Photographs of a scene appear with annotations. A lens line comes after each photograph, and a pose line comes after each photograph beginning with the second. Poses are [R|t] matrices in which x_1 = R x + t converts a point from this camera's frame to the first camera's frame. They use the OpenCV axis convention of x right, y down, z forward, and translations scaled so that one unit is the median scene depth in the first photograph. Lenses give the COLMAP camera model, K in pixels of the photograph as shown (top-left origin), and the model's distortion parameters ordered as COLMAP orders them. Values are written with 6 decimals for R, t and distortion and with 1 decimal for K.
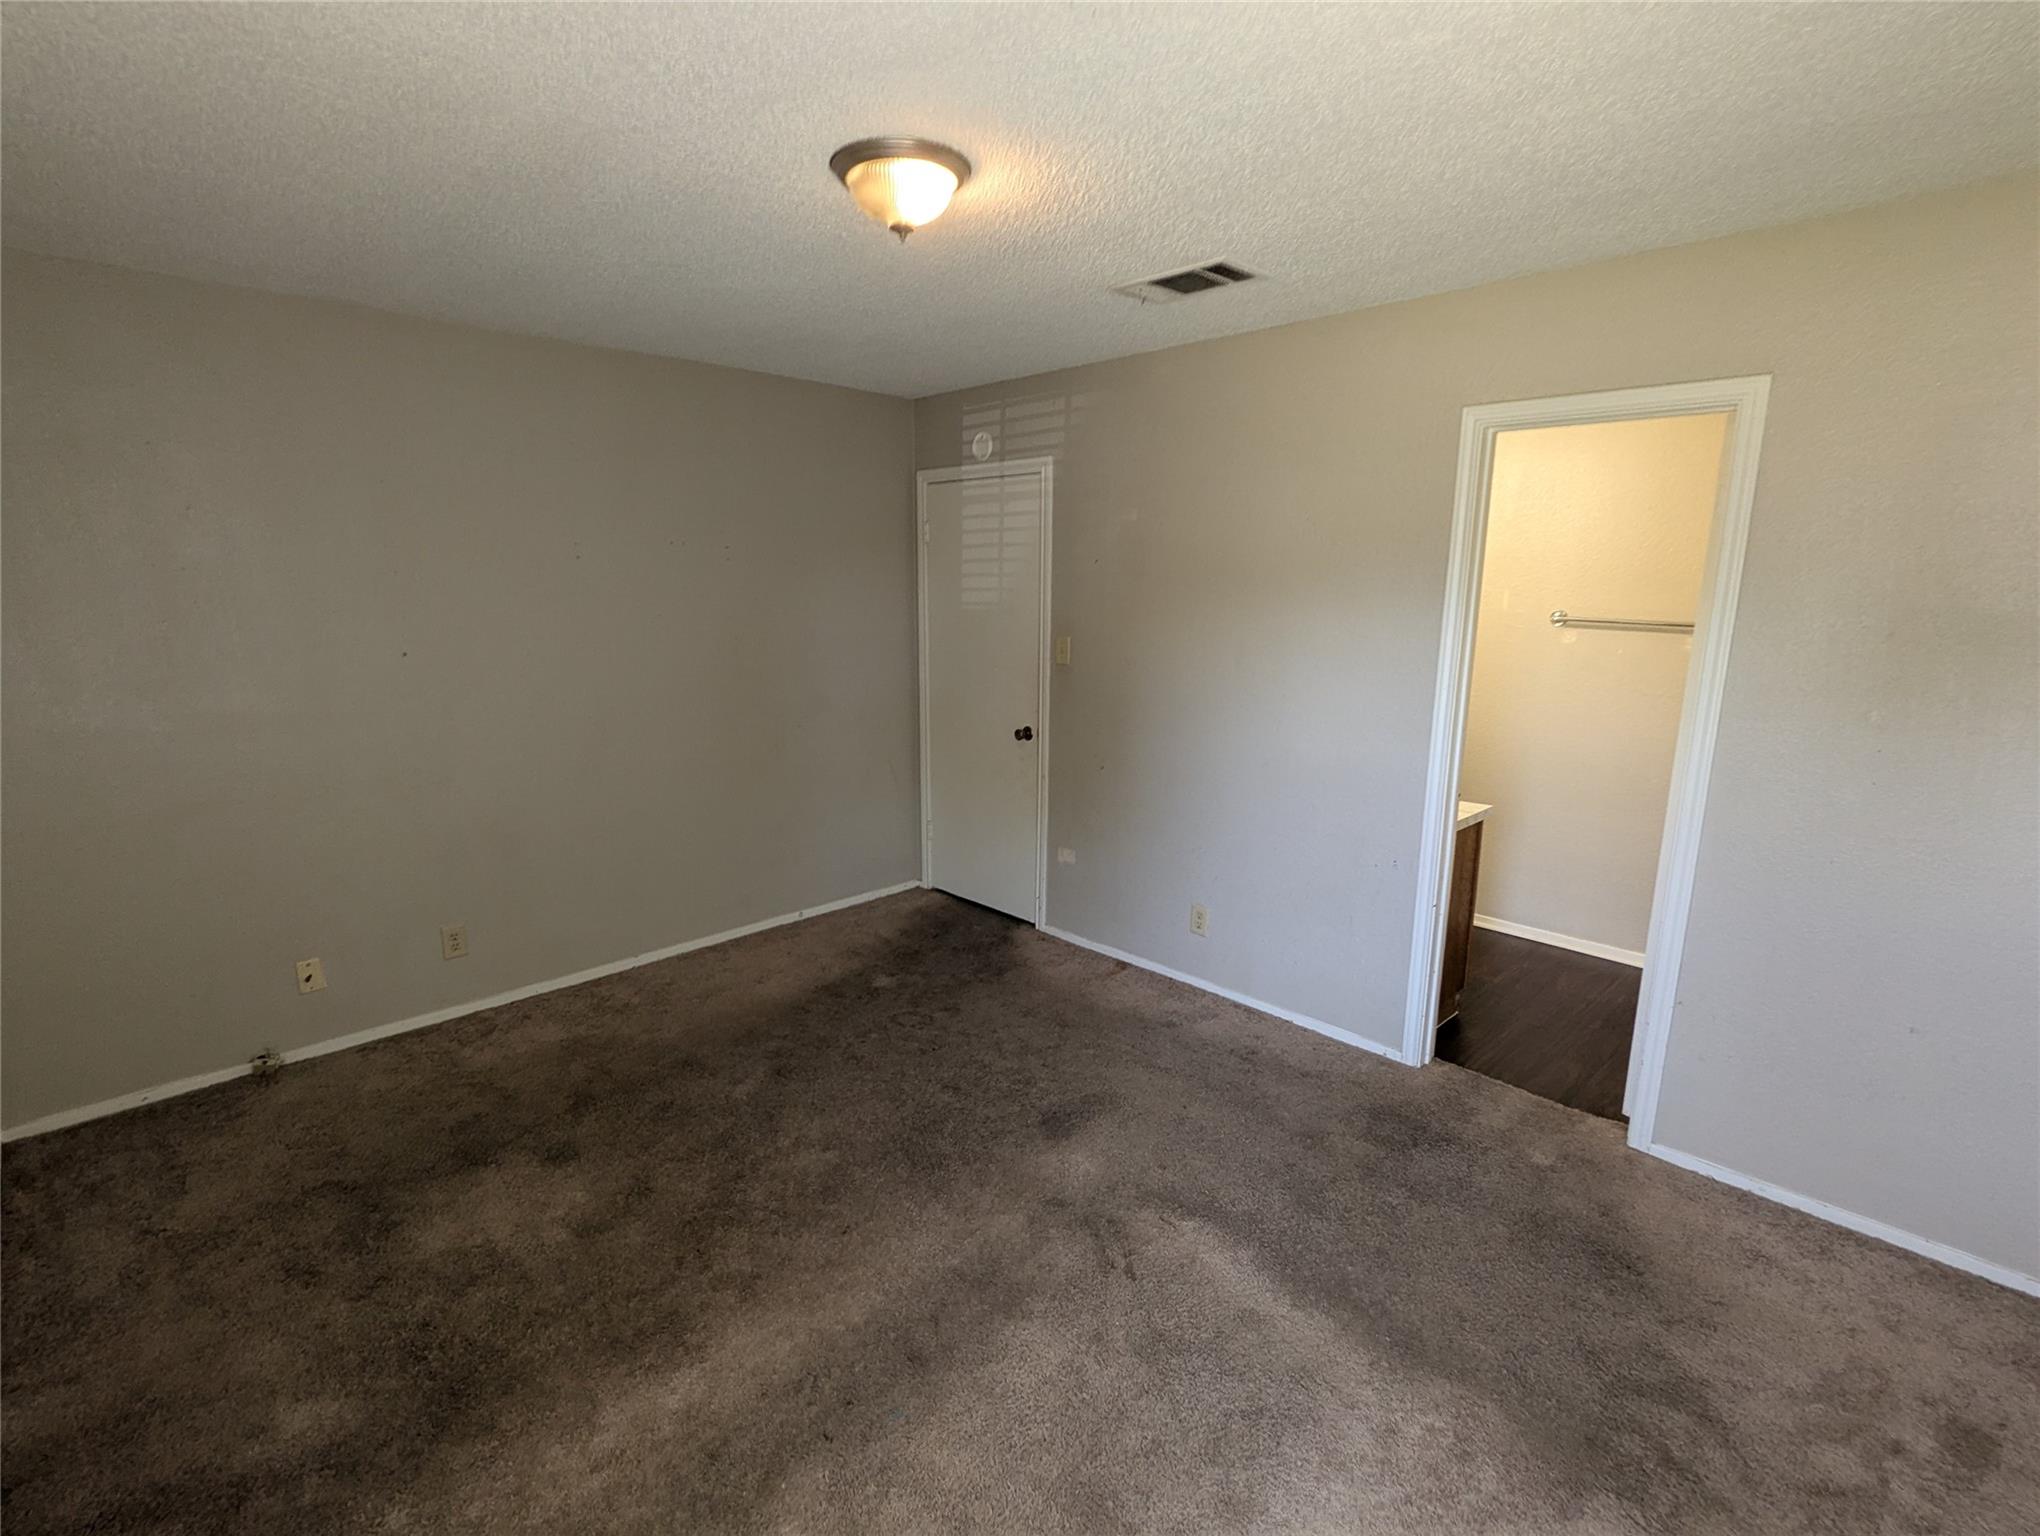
lens RADIAL K [[967.7, 0, 1013.4], [0, 967.7, 780.2], [0, 0, 1]] dist [-0.001284, 0.001515]
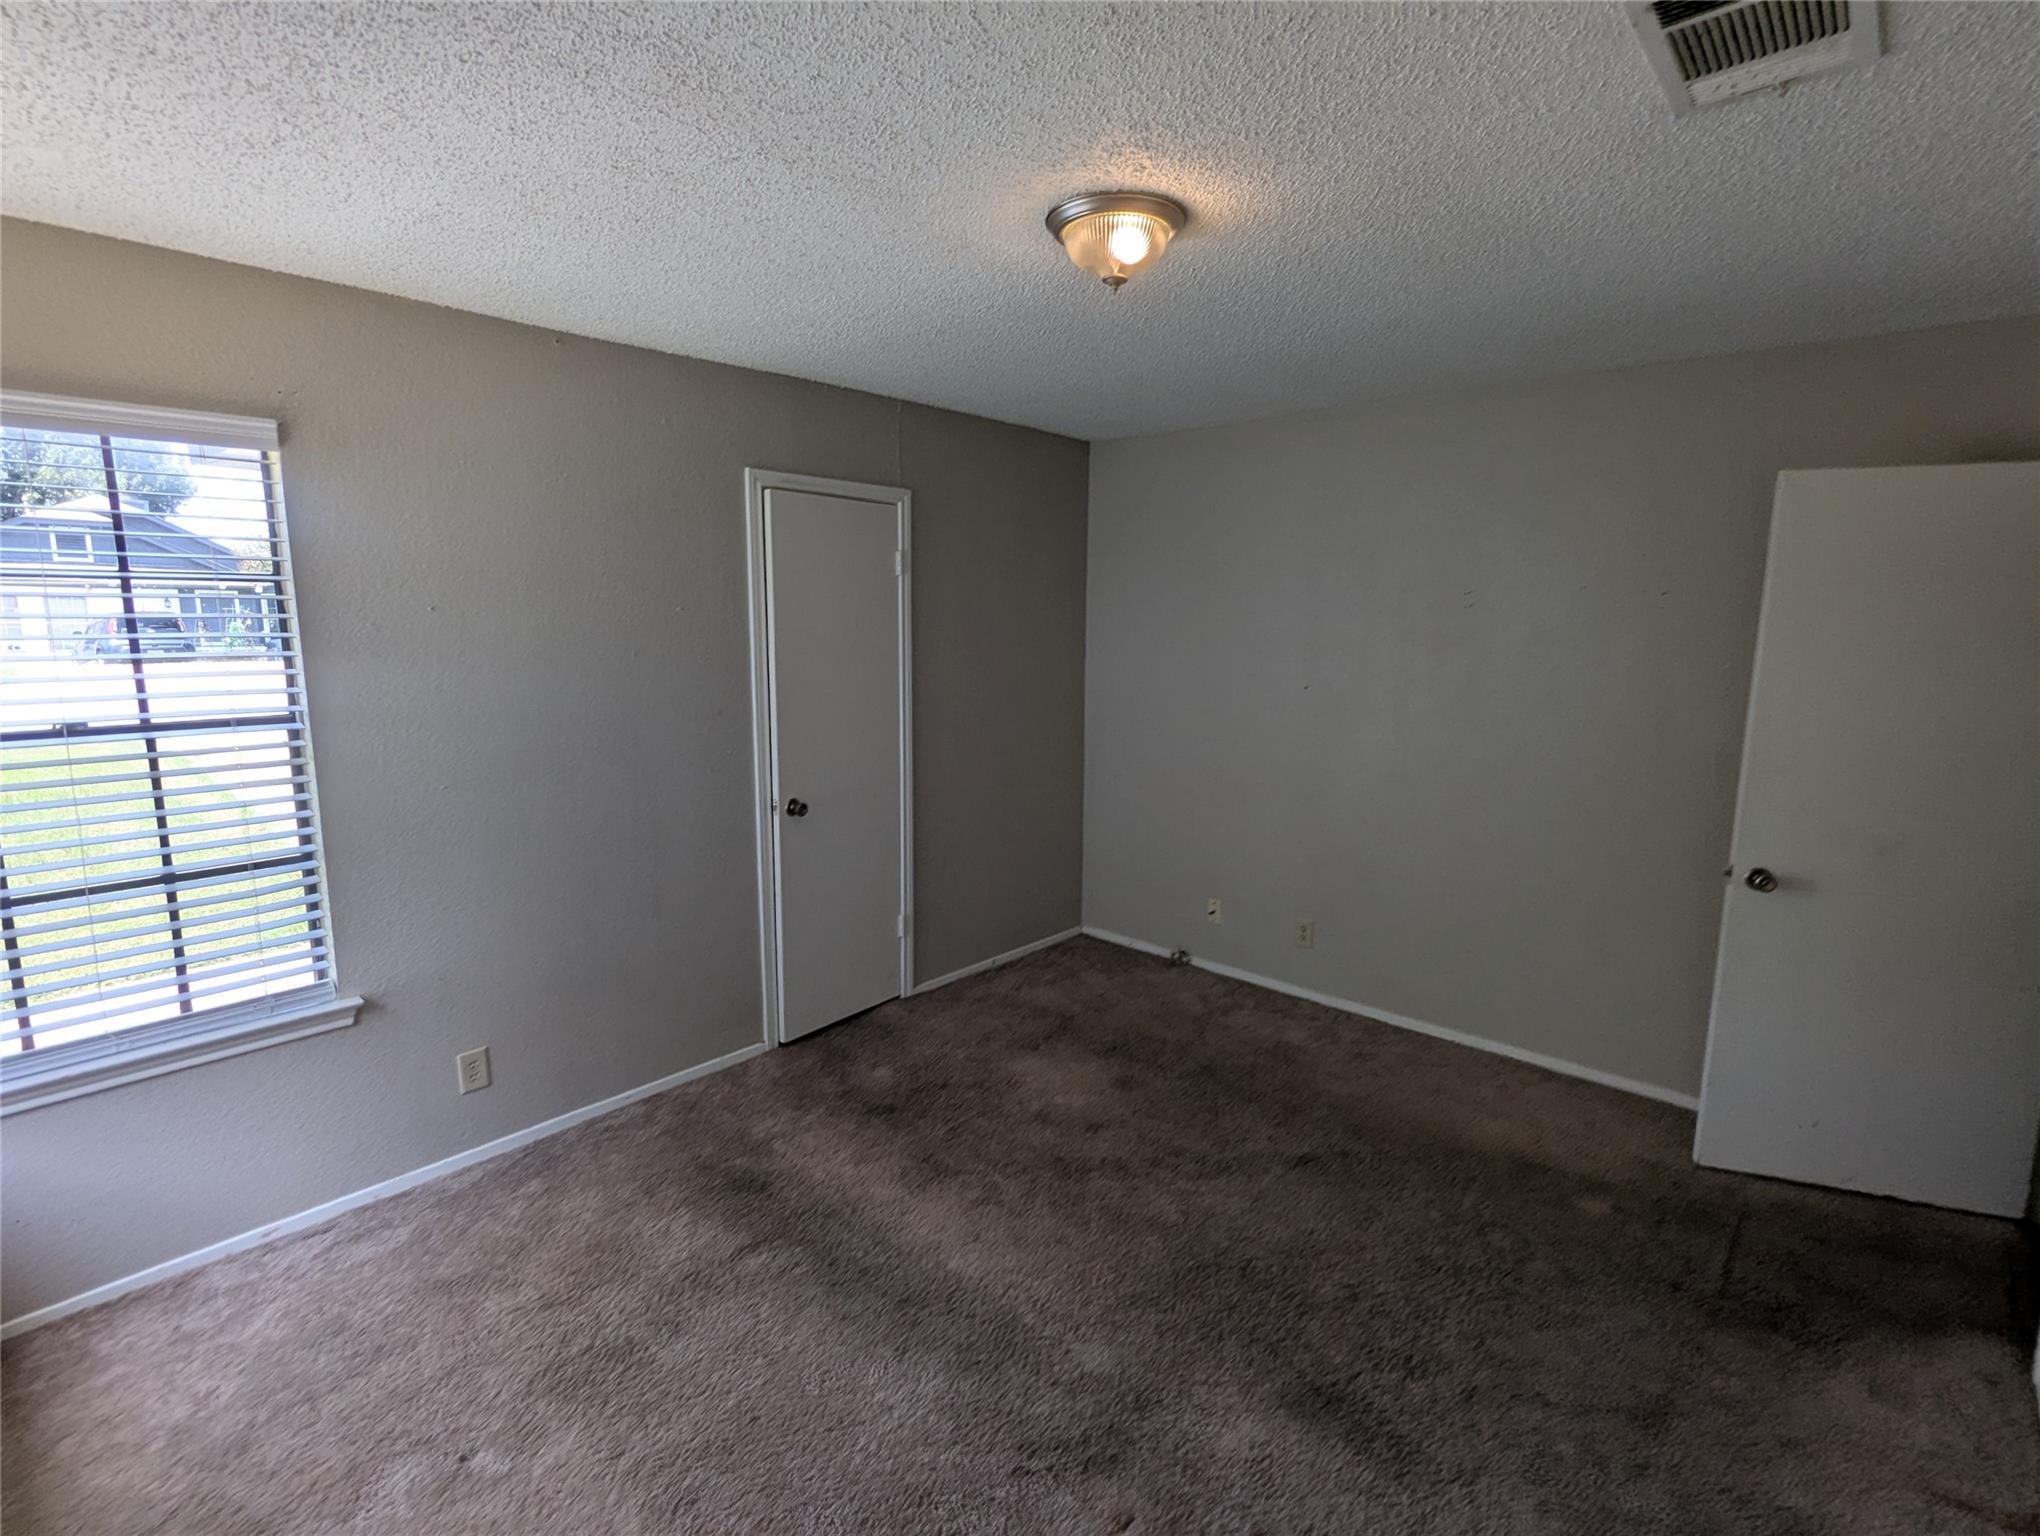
lens RADIAL K [[967.7, 0, 1007.8], [0, 967.7, 779.4], [0, 0, 1]] dist [-0.001284, 0.001515]
pose [[0.053502, 0.168097, -0.984317, 0.648399], [-0.218956, 0.963716, 0.152678, -0.138992], [0.974267, 0.207354, 0.088366, 0.624628]]
